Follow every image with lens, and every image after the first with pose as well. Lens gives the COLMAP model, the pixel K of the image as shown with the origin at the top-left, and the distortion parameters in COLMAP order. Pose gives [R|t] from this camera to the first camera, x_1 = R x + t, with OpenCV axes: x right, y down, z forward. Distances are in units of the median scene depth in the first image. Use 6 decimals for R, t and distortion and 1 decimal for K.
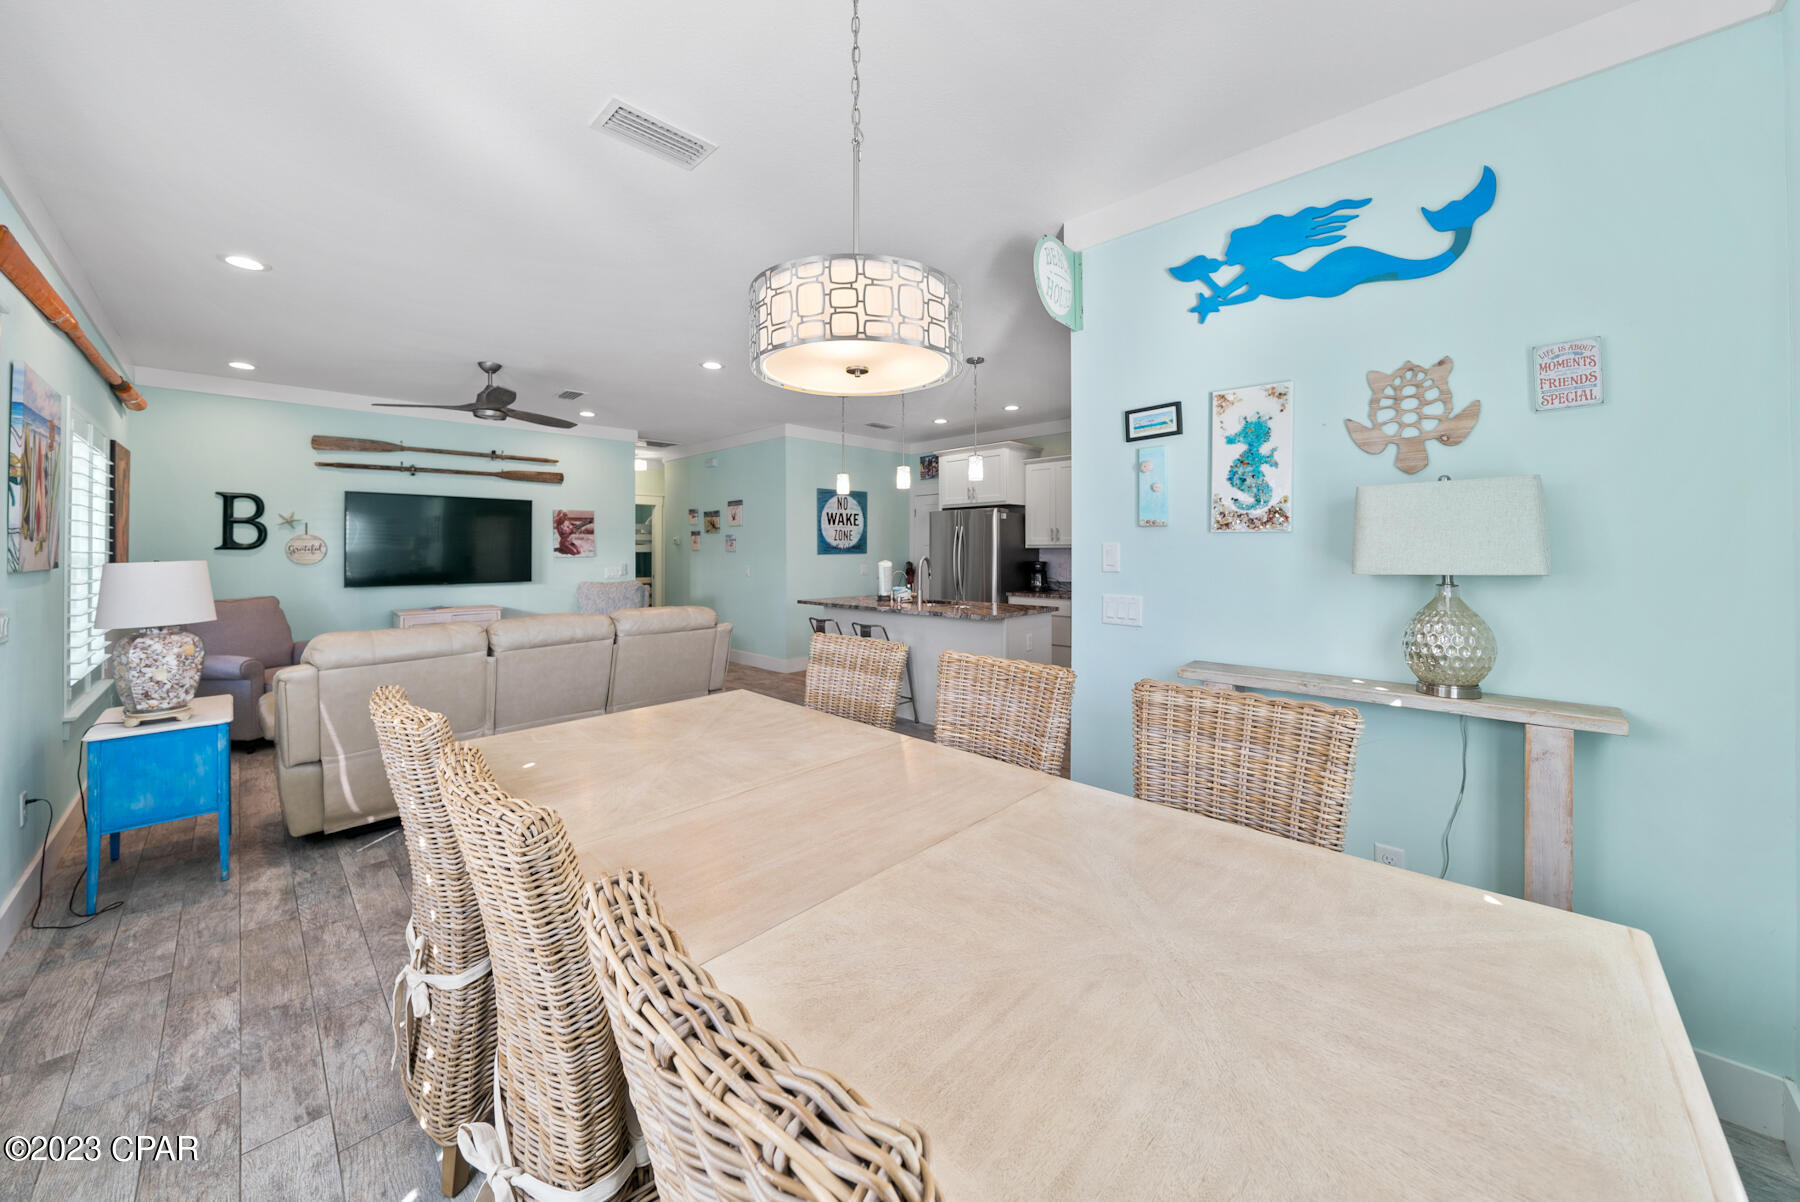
lens RADIAL K [[657.0, 0, 905.4], [0, 657.0, 549.9], [0, 0, 1]] dist [-0.001987, 0.000249]
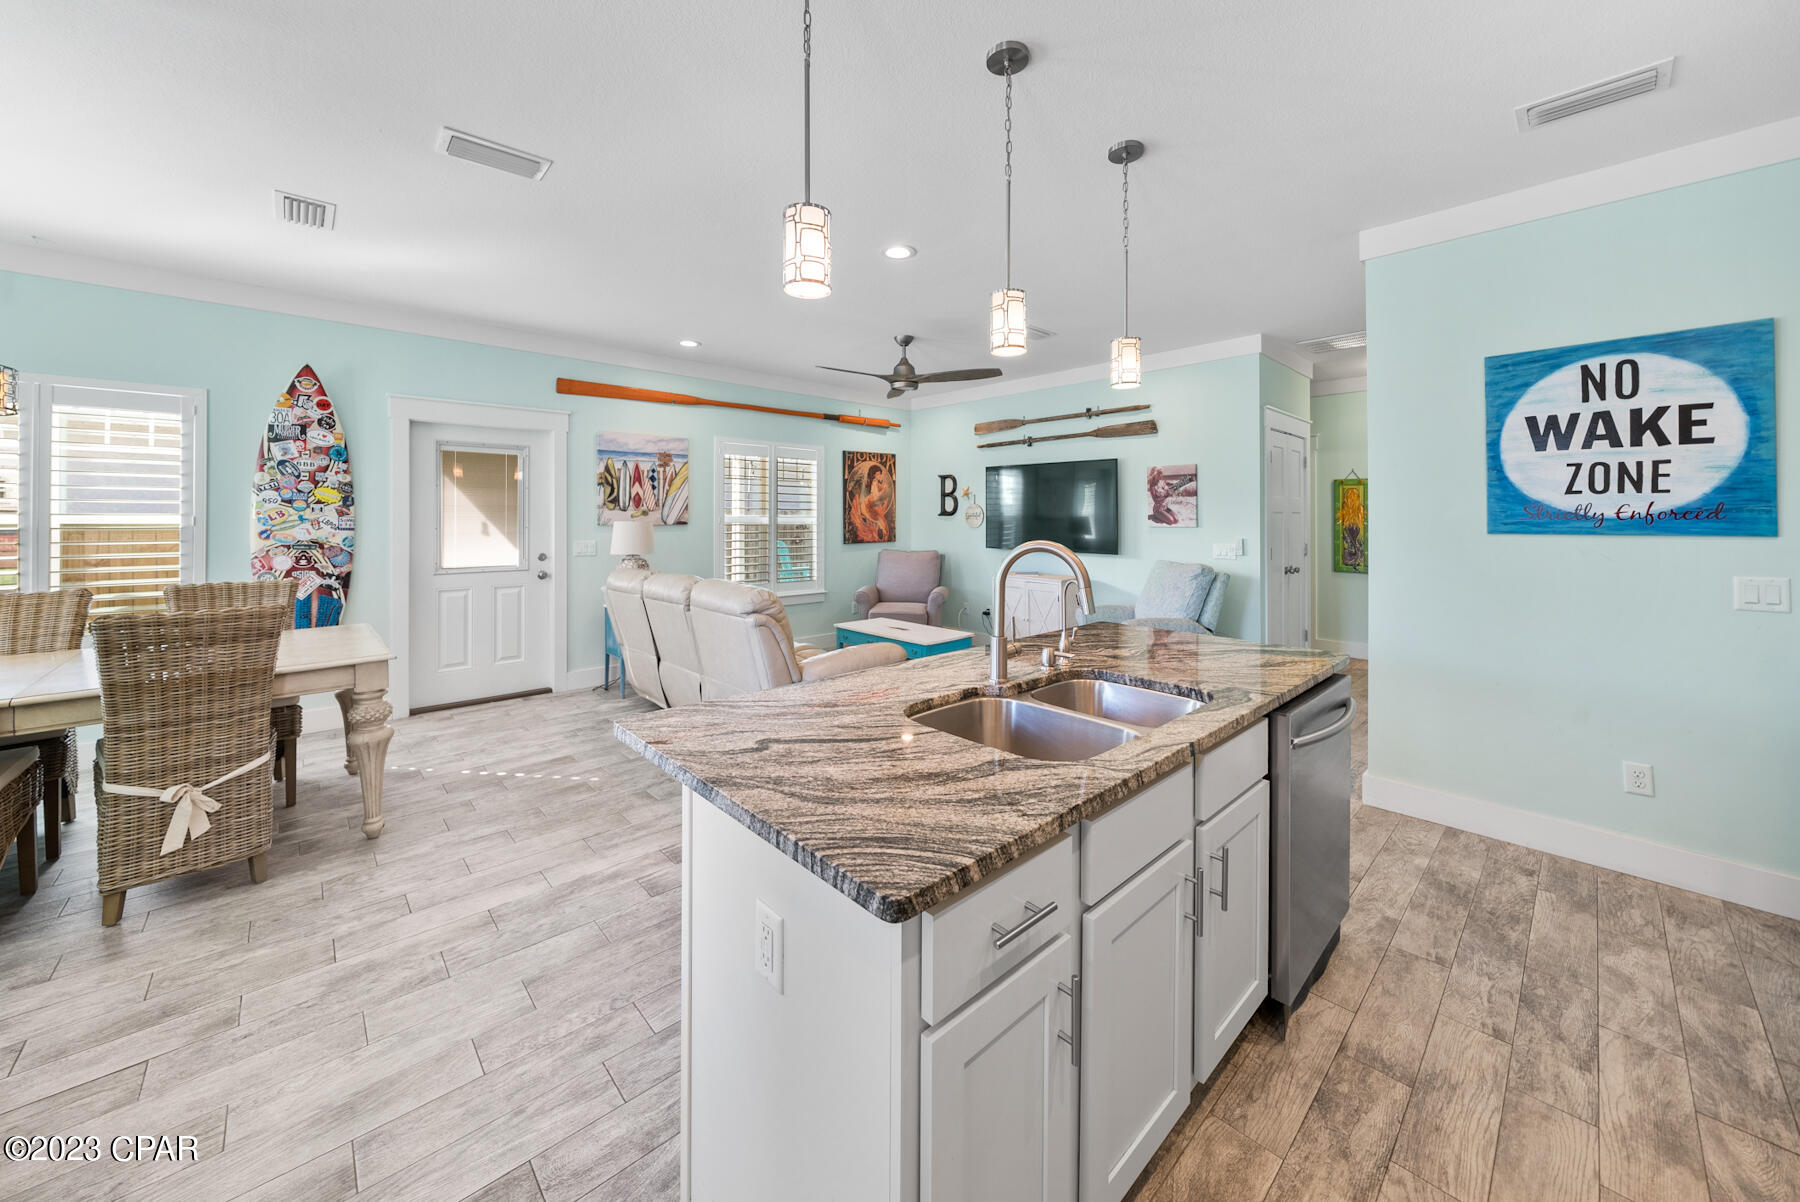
lens RADIAL K [[657.0, 0, 858.1], [0, 657.0, 511.0], [0, 0, 1]] dist [-0.001987, 0.000249]
pose [[-0.081873, -0.005644, -0.996627, 0.288244], [-0.006072, 0.999968, -0.005164, -0.001571], [0.996624, 0.005629, -0.081905, 0.715833]]
